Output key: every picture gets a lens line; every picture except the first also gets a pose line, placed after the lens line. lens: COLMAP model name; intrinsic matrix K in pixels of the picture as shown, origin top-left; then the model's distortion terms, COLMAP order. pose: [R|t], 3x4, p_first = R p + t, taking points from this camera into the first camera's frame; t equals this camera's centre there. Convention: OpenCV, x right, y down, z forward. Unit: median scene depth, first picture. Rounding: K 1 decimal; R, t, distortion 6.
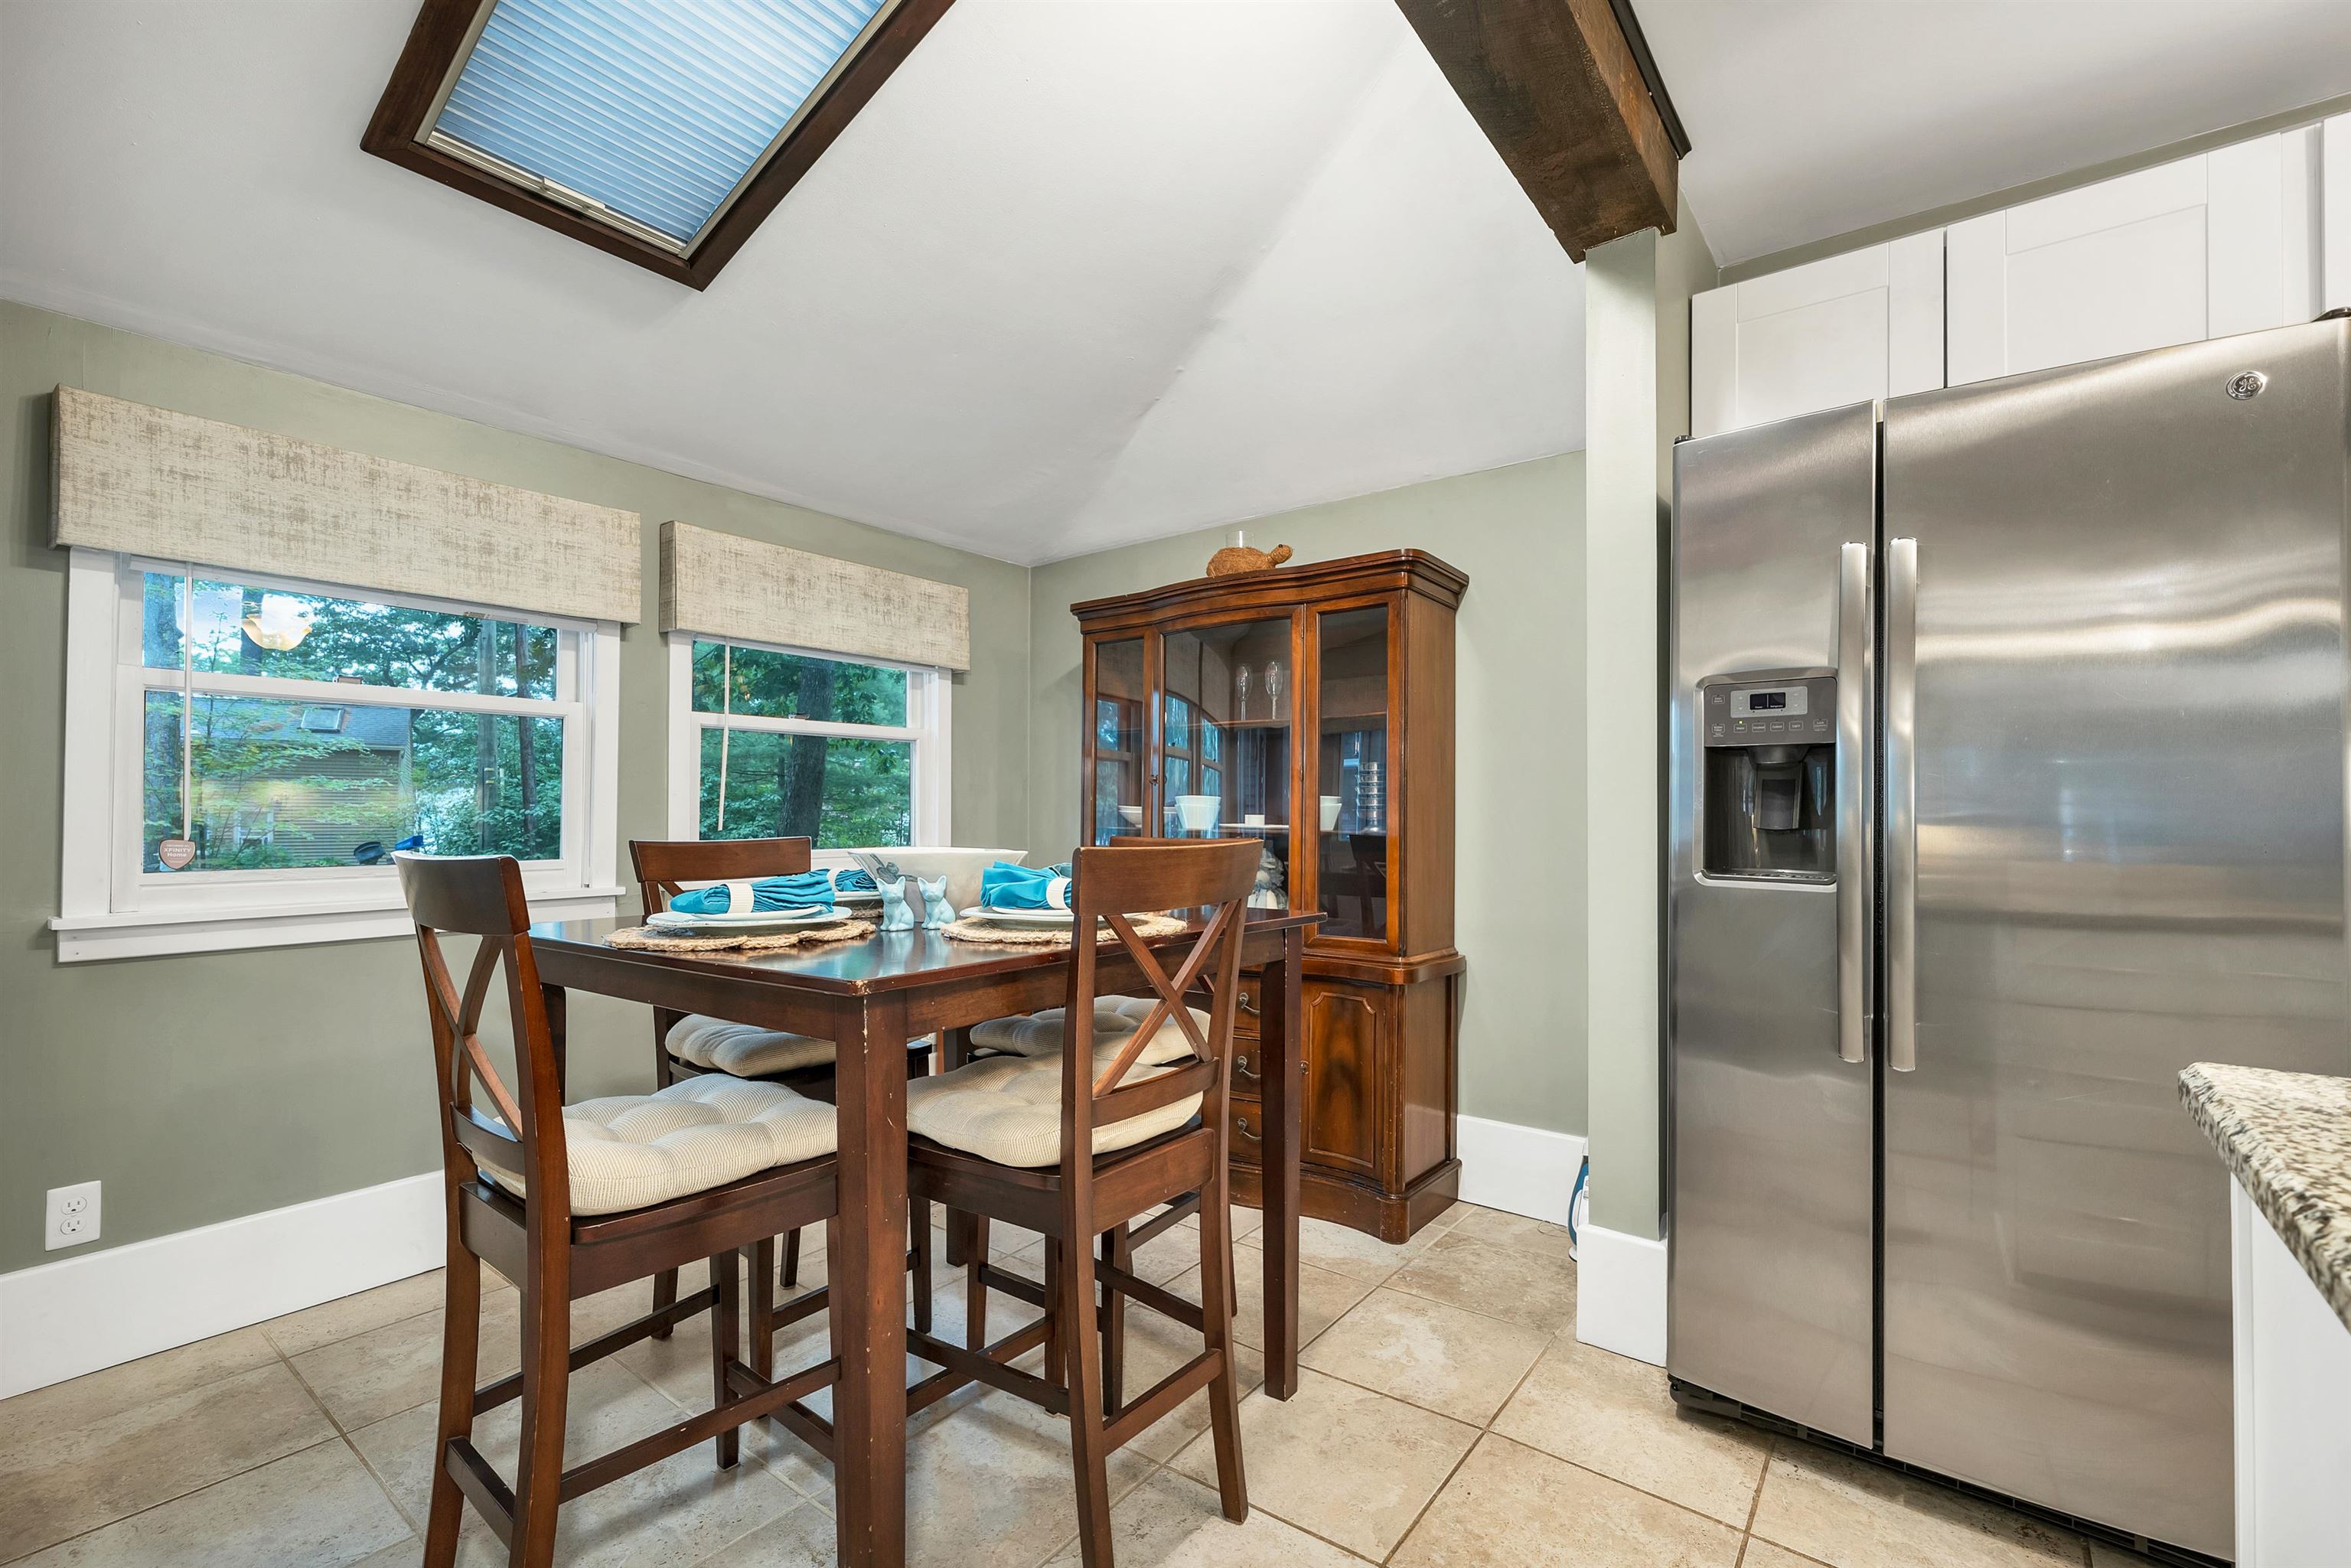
lens RADIAL K [[962.9, 0, 1173.6], [0, 962.9, 786.9], [0, 0, 1]] dist [0.001900, 0.000231]
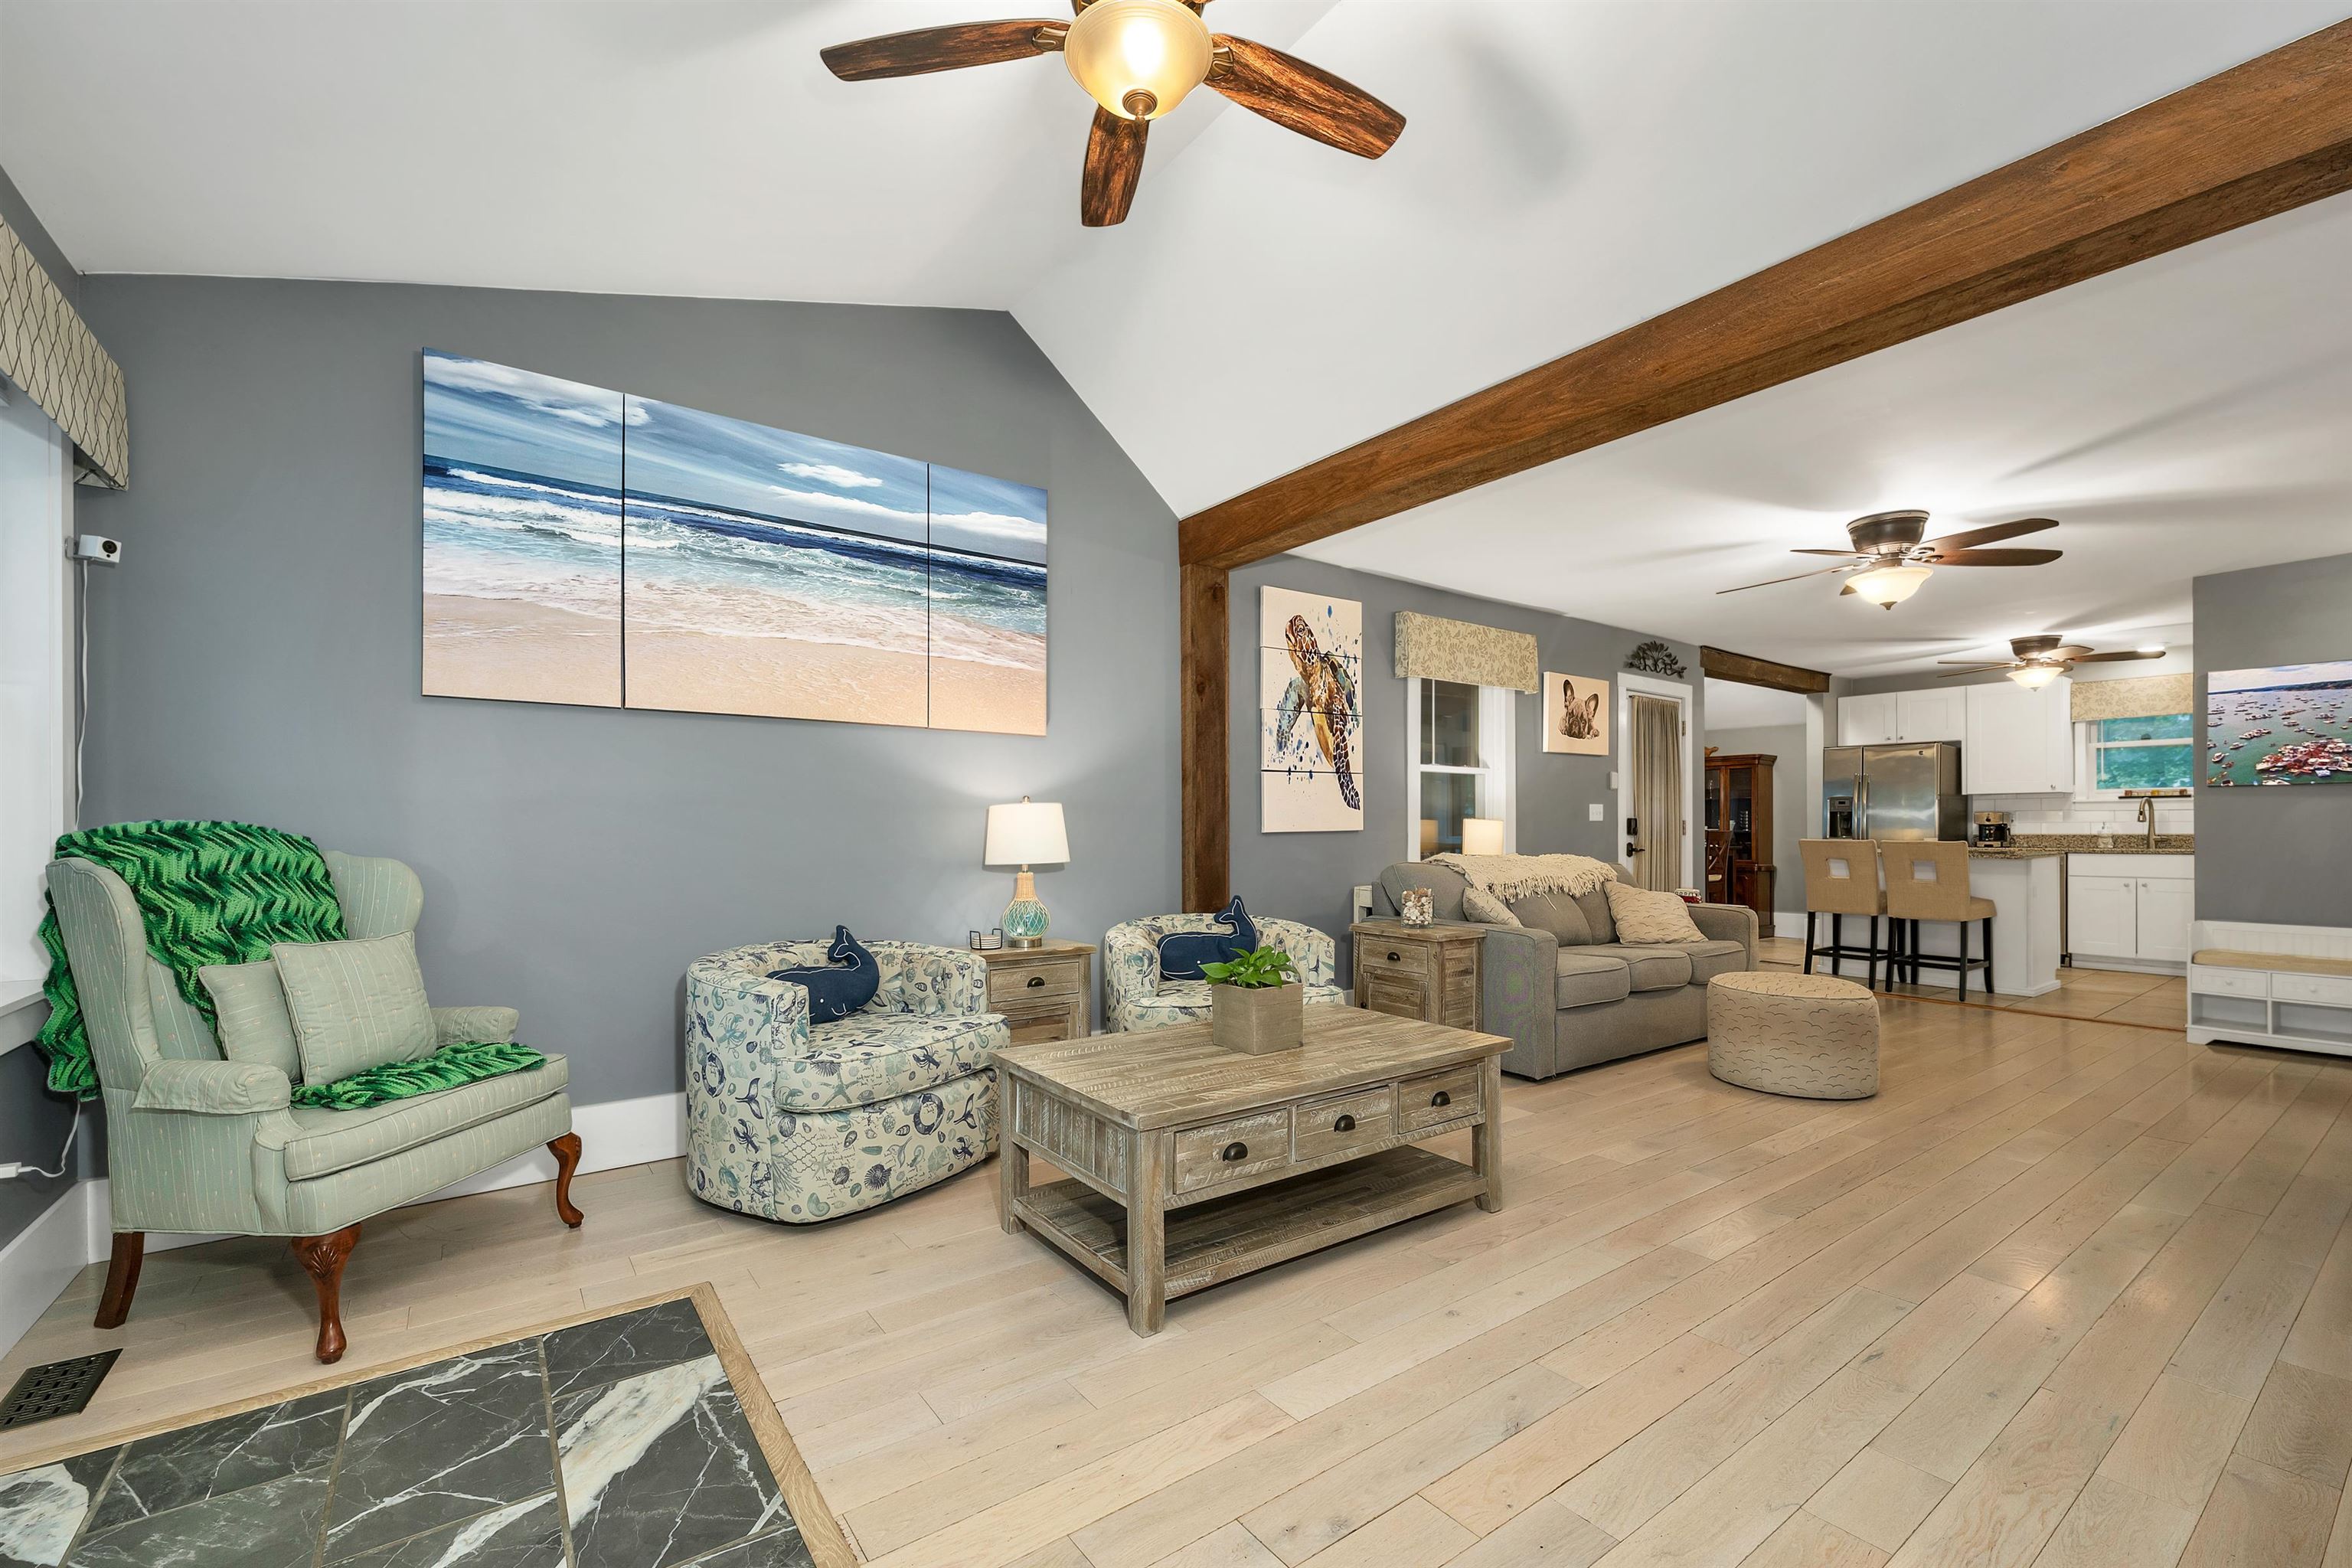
lens RADIAL K [[963.3, 0, 1174.9], [0, 963.3, 803.2], [0, 0, 1]] dist [0.001900, 0.000231]
pose [[0.965494, -0.004975, -0.260379, -0.941722], [0.005671, 0.999982, 0.001921, -0.076006], [0.260364, -0.003331, 0.965505, -3.111250]]
